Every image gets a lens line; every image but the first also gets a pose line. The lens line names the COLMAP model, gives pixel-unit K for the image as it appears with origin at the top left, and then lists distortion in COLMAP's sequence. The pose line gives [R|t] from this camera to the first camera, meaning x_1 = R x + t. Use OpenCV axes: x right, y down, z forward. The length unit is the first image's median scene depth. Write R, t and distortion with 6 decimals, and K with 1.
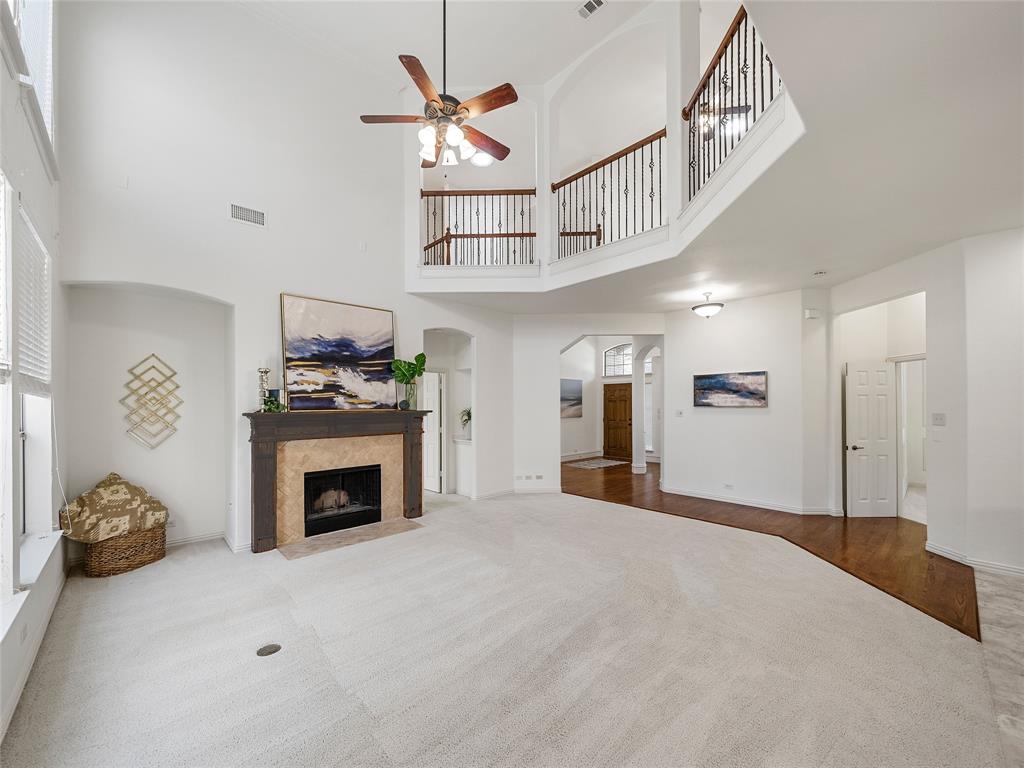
lens RADIAL K [[408.6, 0, 512.3], [0, 408.6, 406.2], [0, 0, 1]] dist [-0.001788, -0.000223]
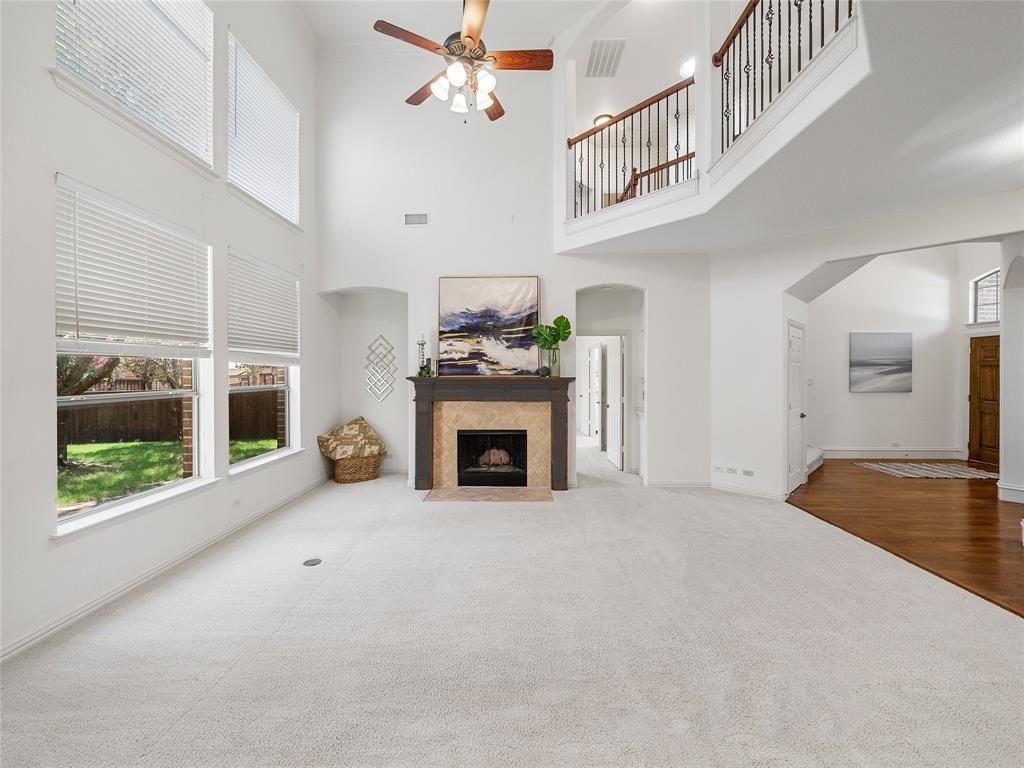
lens RADIAL K [[399.6, 0, 504.7], [0, 399.6, 377.8], [0, 0, 1]] dist [-0.002524, -0.000401]
pose [[0.703222, 0.012490, -0.710861, 0.375536], [-0.005456, 0.999911, 0.012171, 0.001336], [0.710949, -0.004680, 0.703228, 0.295076]]
